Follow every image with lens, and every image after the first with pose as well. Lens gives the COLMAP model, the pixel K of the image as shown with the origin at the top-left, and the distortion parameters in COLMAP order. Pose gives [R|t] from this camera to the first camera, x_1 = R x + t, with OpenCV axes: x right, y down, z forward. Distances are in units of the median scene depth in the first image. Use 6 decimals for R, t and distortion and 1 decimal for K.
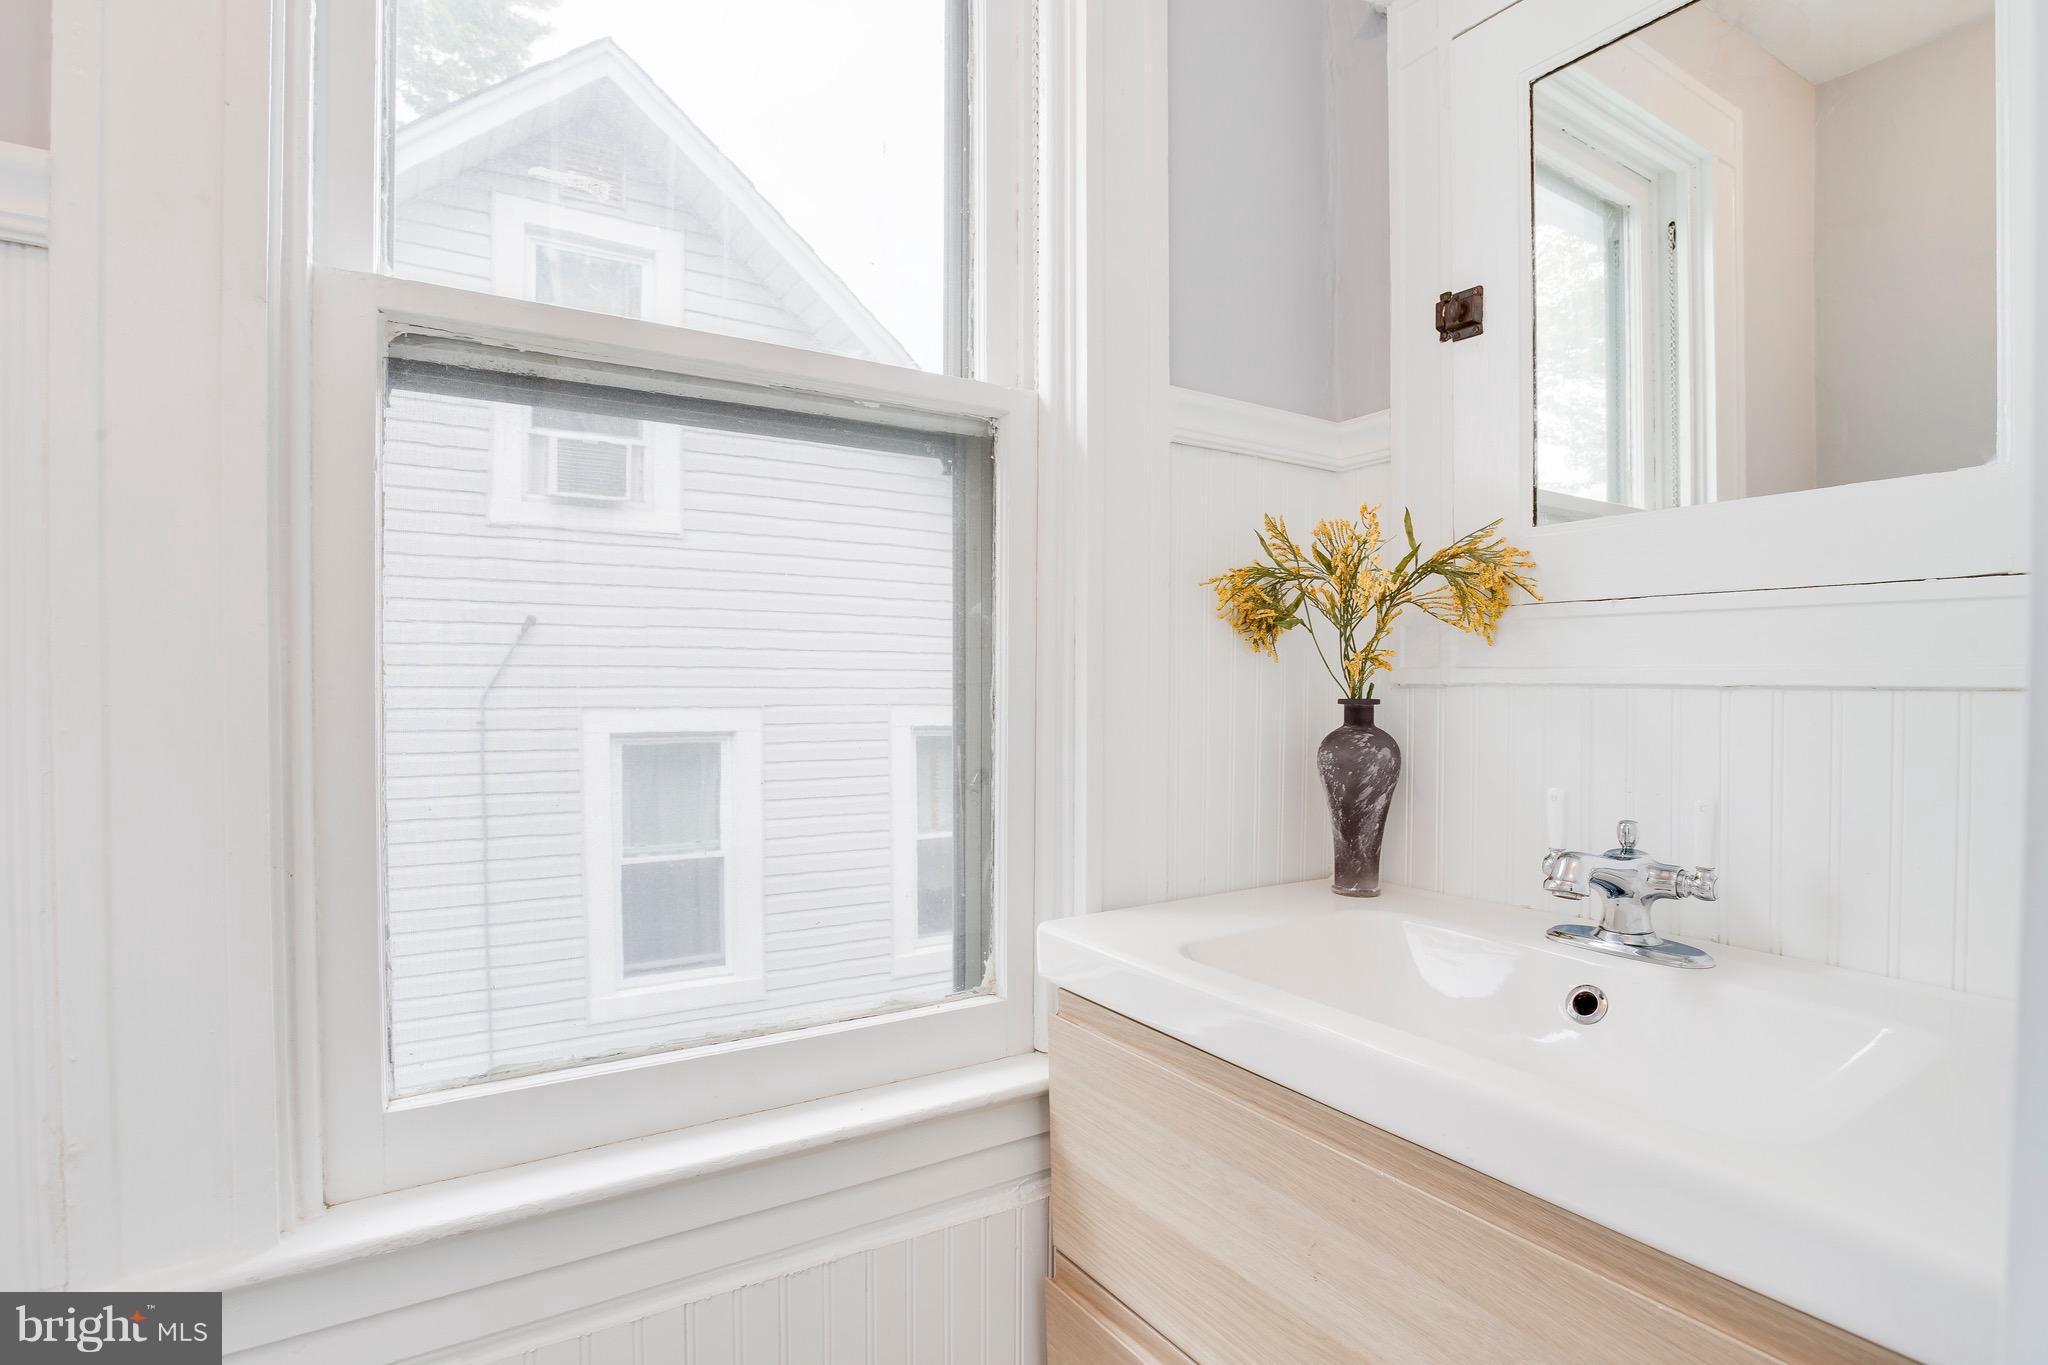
lens RADIAL K [[1004.4, 0, 1011.1], [0, 1004.4, 675.6], [0, 0, 1]] dist [-0.069188, 0.024982]
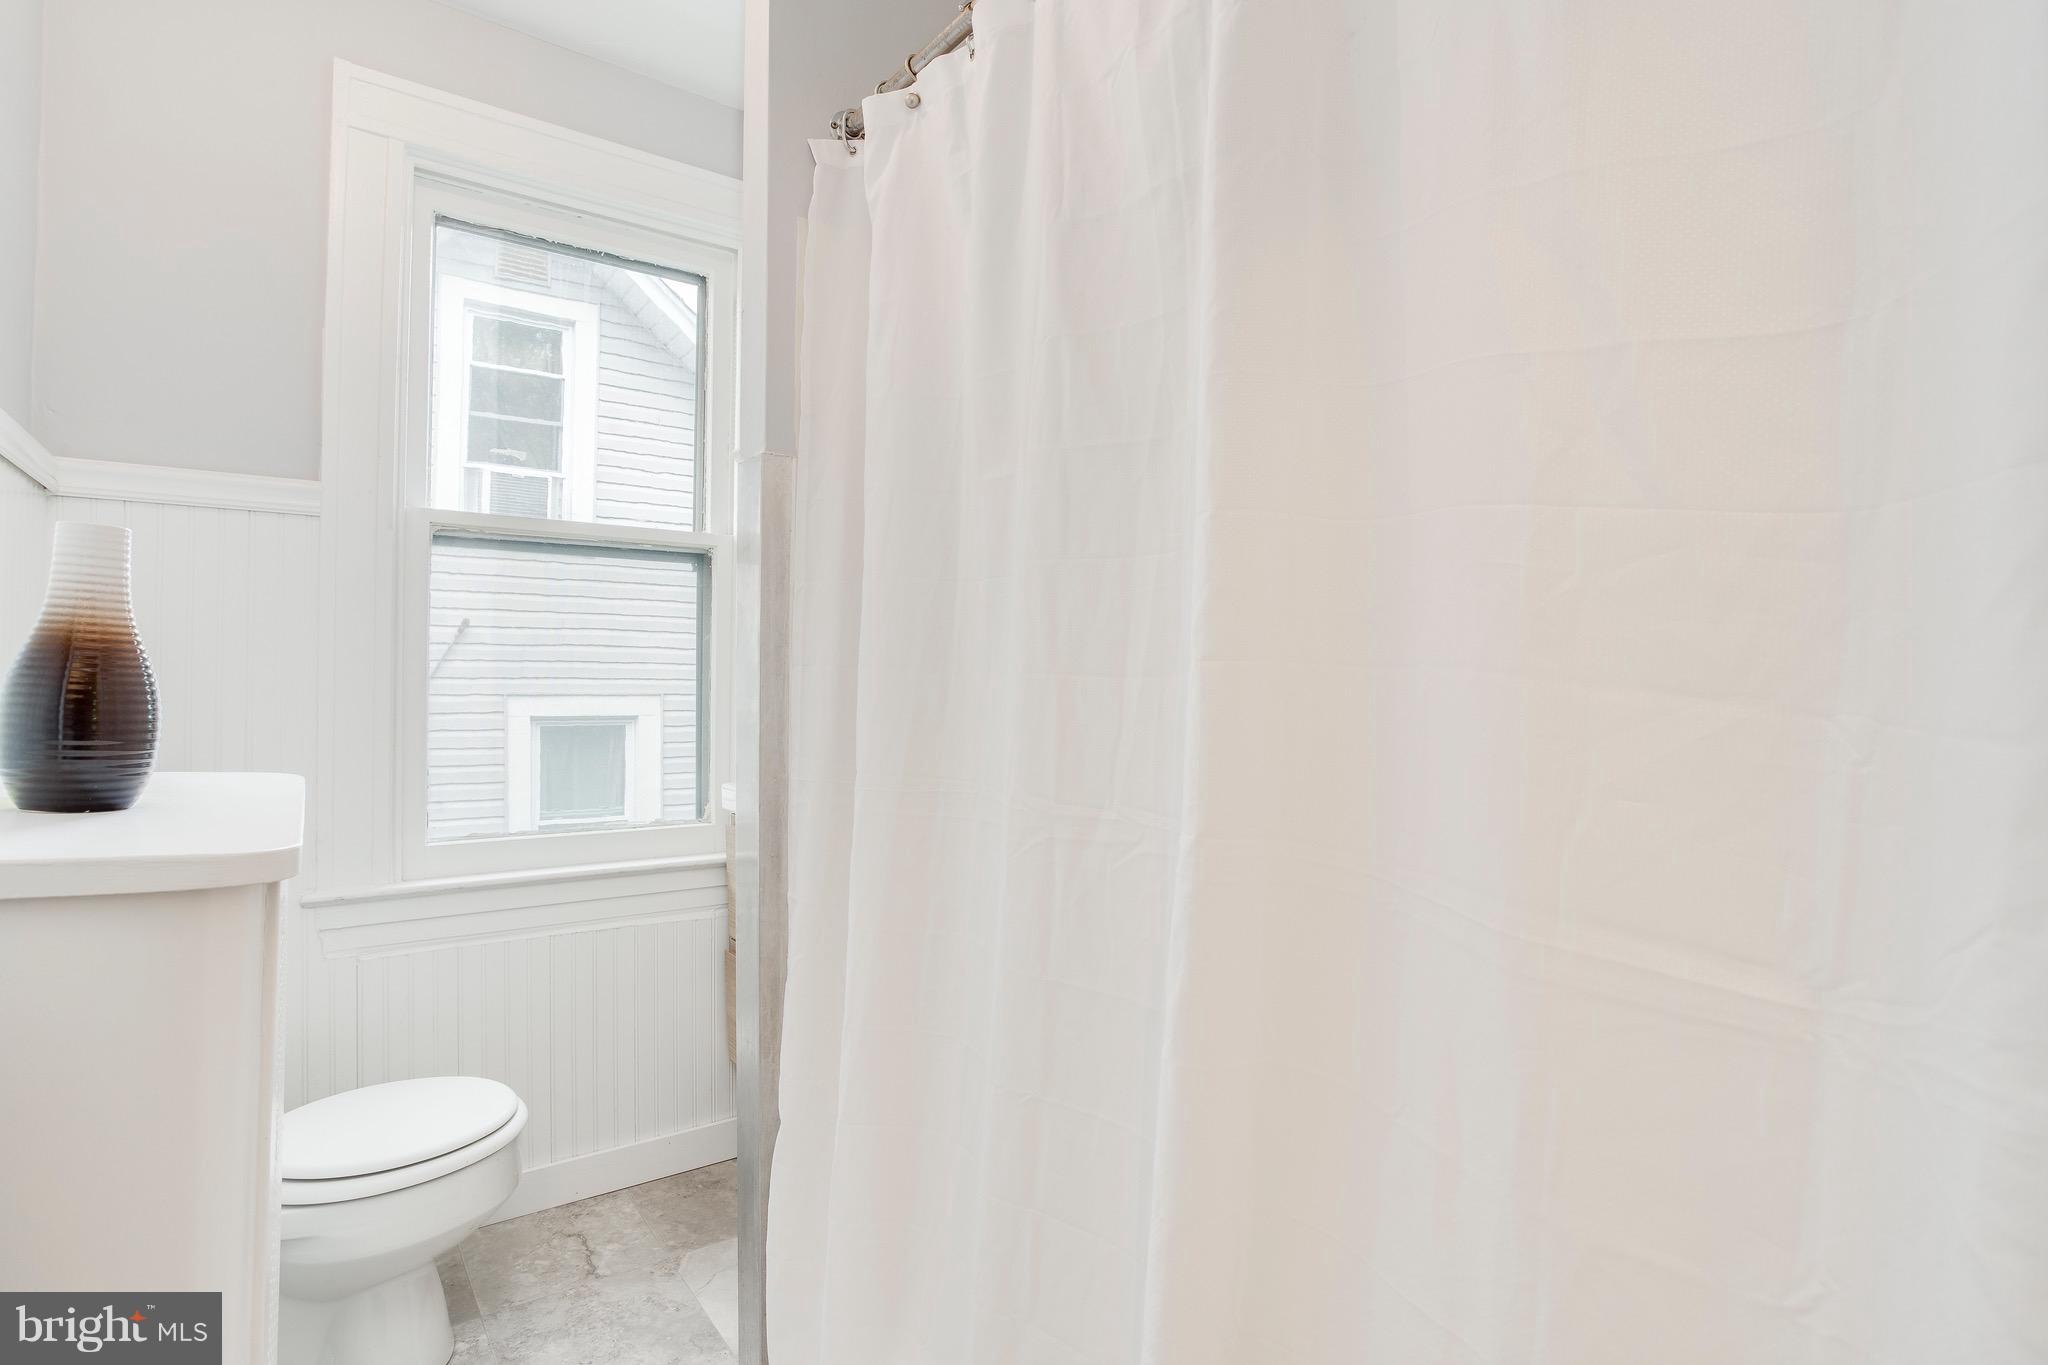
lens RADIAL K [[1043.3, 0, 1023.3], [0, 1043.3, 646.8], [0, 0, 1]] dist [-0.071609, 0.105010]
pose [[0.998231, 0.013356, 0.057943, 0.141103], [-0.011874, 0.999595, -0.025858, -0.001202], [-0.058265, 0.025125, 0.997985, -0.338160]]
